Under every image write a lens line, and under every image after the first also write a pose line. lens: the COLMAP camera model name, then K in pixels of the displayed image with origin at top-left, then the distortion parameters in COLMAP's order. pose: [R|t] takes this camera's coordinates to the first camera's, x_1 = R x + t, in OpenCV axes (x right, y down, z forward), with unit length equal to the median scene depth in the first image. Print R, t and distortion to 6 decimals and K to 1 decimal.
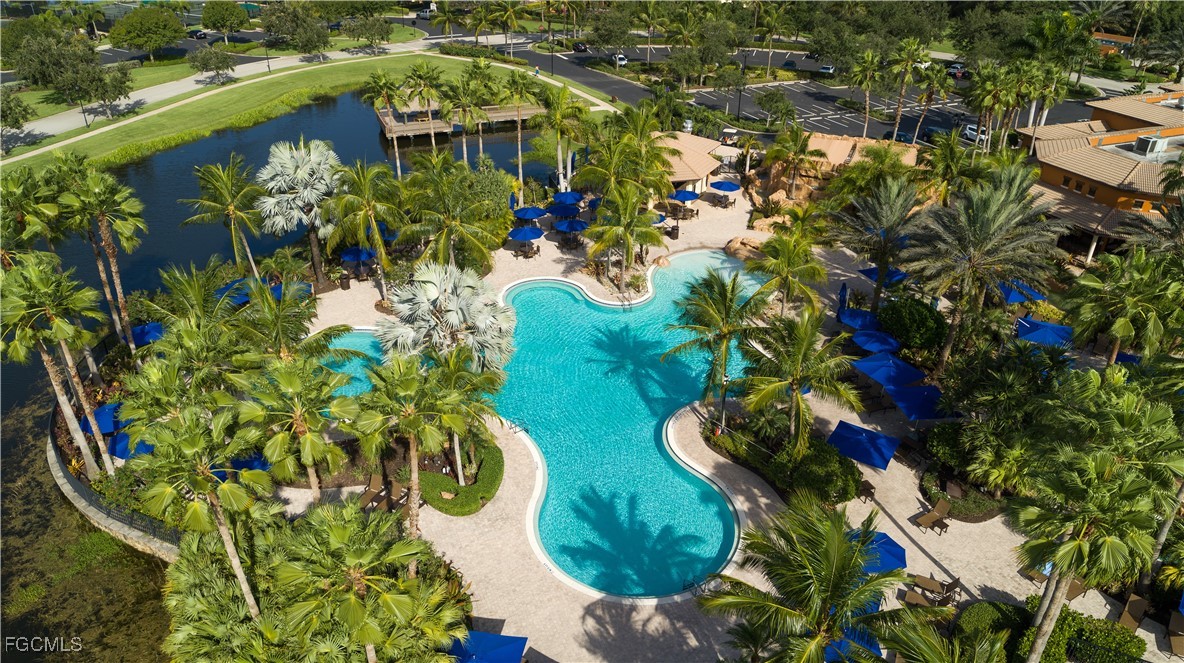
lens RADIAL K [[803.5, 0, 592.0], [0, 803.5, 331.5], [0, 0, 1]] dist [-0.004647, -0.000148]
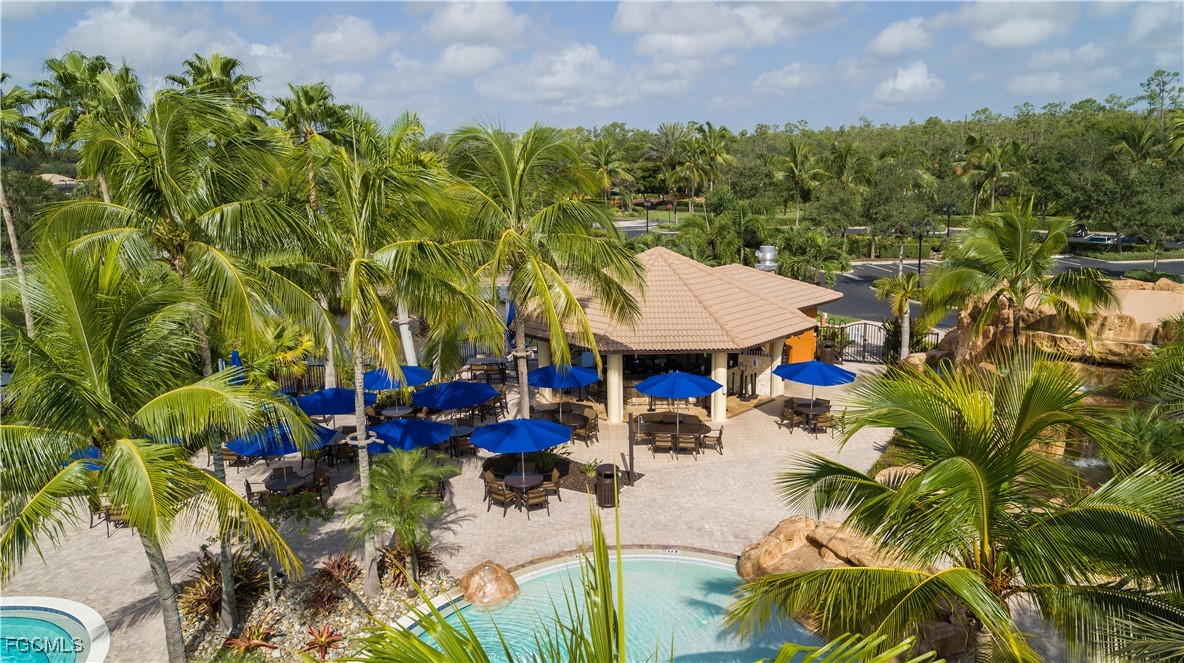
lens RADIAL K [[816.8, 0, 592.0], [0, 816.8, 331.5], [0, 0, 1]] dist [-0.000836, -0.006298]
pose [[0.959752, 0.026868, -0.279560, 0.260633], [-0.109211, 0.952774, -0.283362, -0.122804], [0.258744, 0.302489, 0.917361, 0.939996]]
